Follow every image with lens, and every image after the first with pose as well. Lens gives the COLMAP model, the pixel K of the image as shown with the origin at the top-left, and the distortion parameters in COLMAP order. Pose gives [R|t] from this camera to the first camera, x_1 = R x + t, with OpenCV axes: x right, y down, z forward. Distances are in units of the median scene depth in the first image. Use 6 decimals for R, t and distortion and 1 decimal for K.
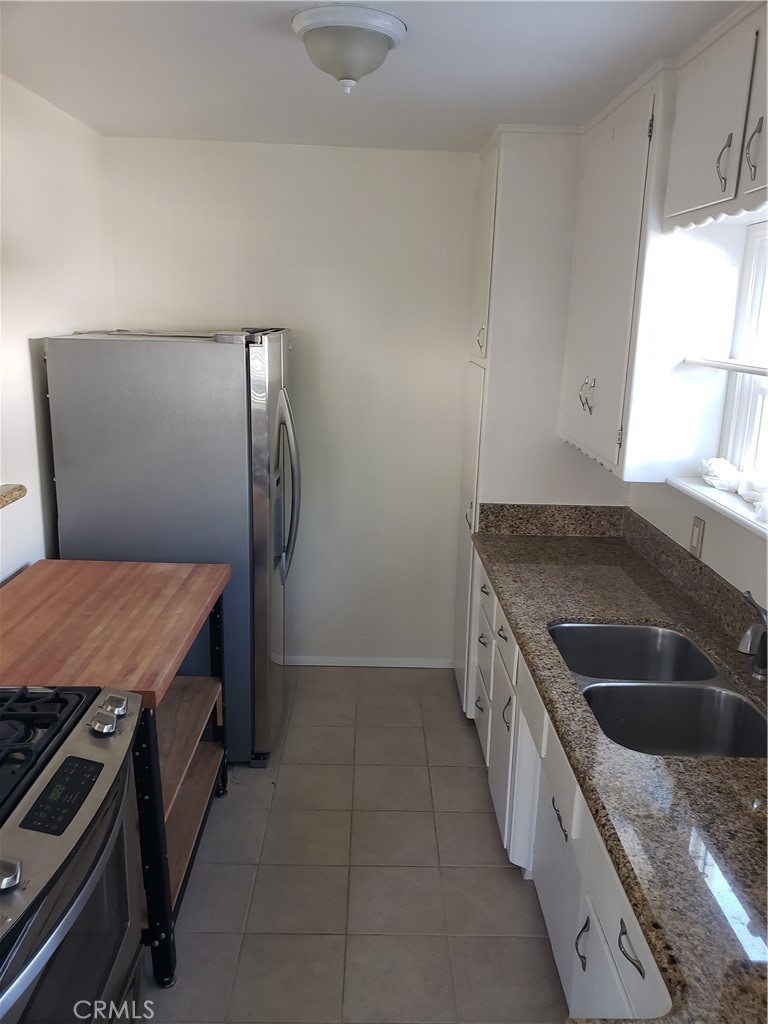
lens RADIAL K [[795.9, 0, 407.3], [0, 795.9, 508.0], [0, 0, 1]] dist [-0.002866, -0.003524]
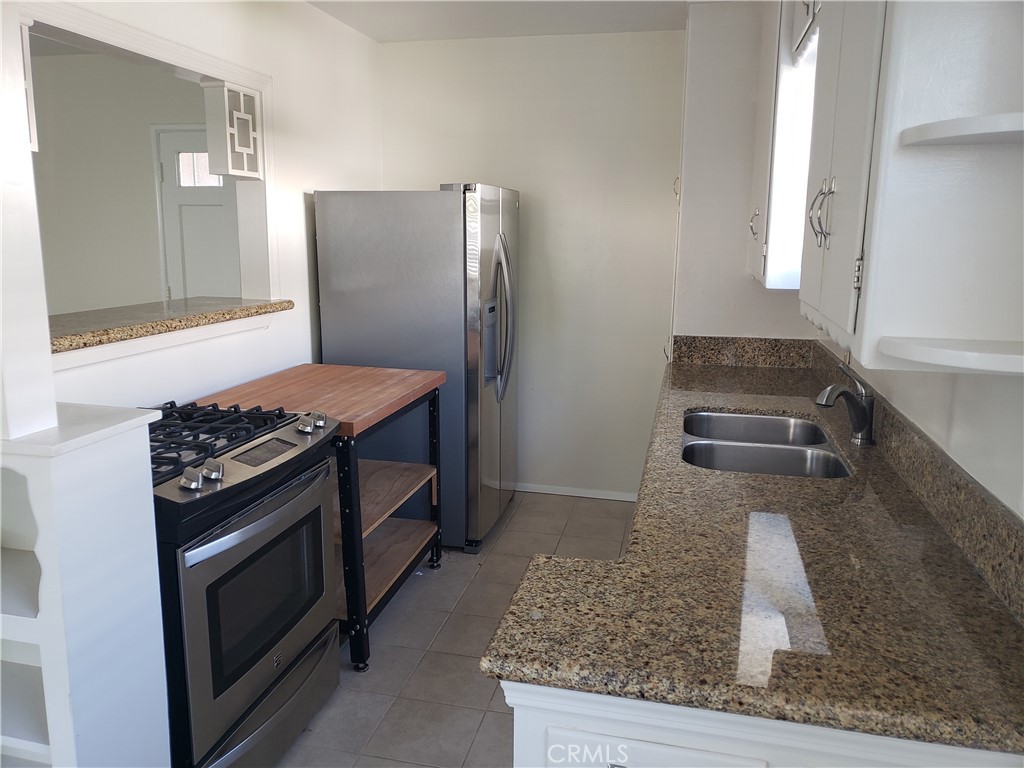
lens RADIAL K [[794.8, 0, 507.8], [0, 794.8, 380.8], [0, 0, 1]] dist [0.009663, -0.002384]
pose [[0.965493, 0.020822, -0.259596, 0.166287], [-0.035007, 0.998129, -0.050140, 0.128837], [0.258066, 0.057497, 0.964415, -0.134693]]
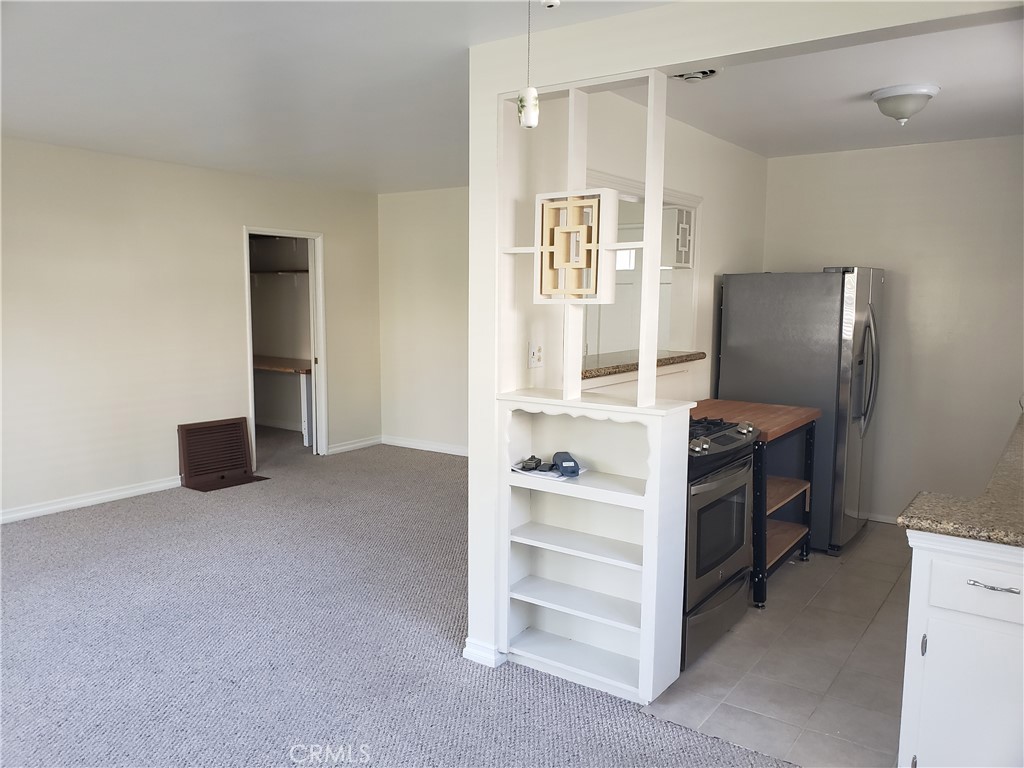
lens RADIAL K [[796.0, 0, 491.4], [0, 796.0, 390.1], [0, 0, 1]] dist [0.005608, 0.002637]
pose [[0.785434, 0.040143, -0.617642, 0.217985], [-0.118584, 0.989168, -0.086509, 0.225235], [0.607479, 0.141189, 0.781687, -0.590854]]
